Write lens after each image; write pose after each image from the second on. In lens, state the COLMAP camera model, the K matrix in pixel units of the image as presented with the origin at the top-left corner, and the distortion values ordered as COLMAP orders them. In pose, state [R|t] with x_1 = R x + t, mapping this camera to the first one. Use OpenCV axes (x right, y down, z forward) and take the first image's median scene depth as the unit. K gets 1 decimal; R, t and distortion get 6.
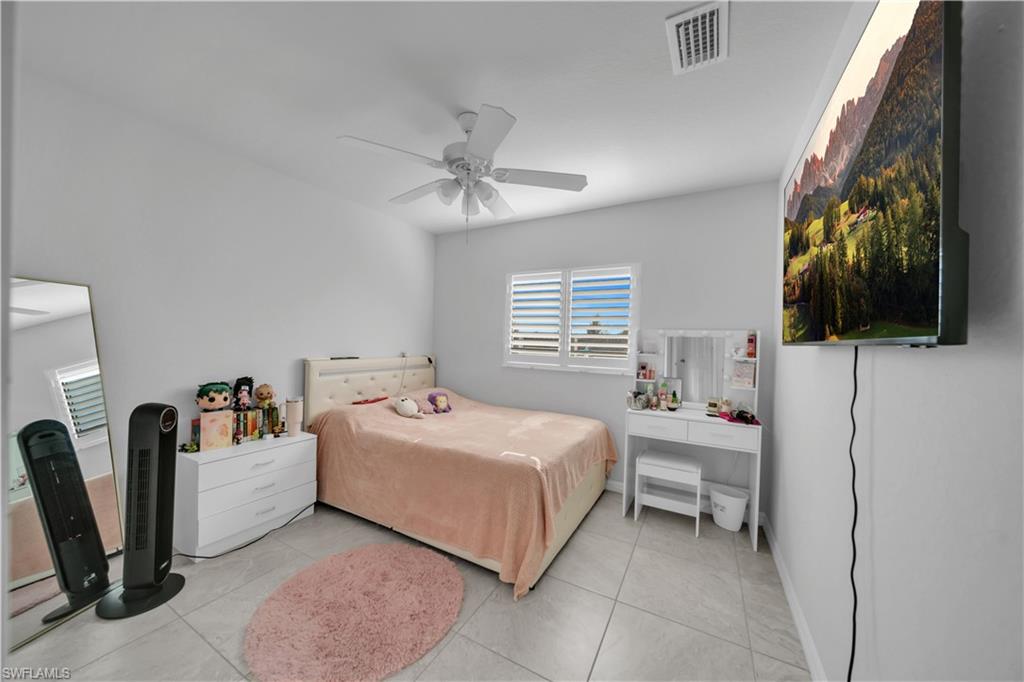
lens RADIAL K [[354.1, 0, 509.1], [0, 354.1, 334.2], [0, 0, 1]] dist [0.002205, -0.001324]
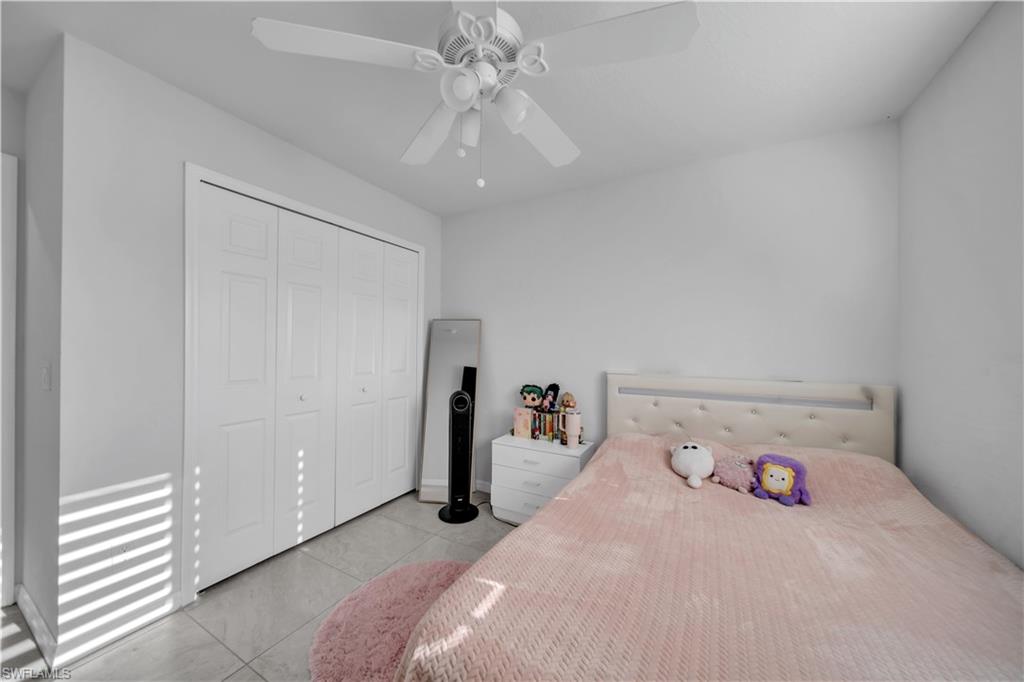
lens RADIAL K [[354.1, 0, 515.6], [0, 354.1, 346.3], [0, 0, 1]] dist [0.002205, -0.001324]
pose [[0.011811, -0.029679, -0.999490, 0.395565], [0.009996, 0.999513, -0.029562, 0.034606], [0.999880, -0.009642, 0.012102, 0.883666]]
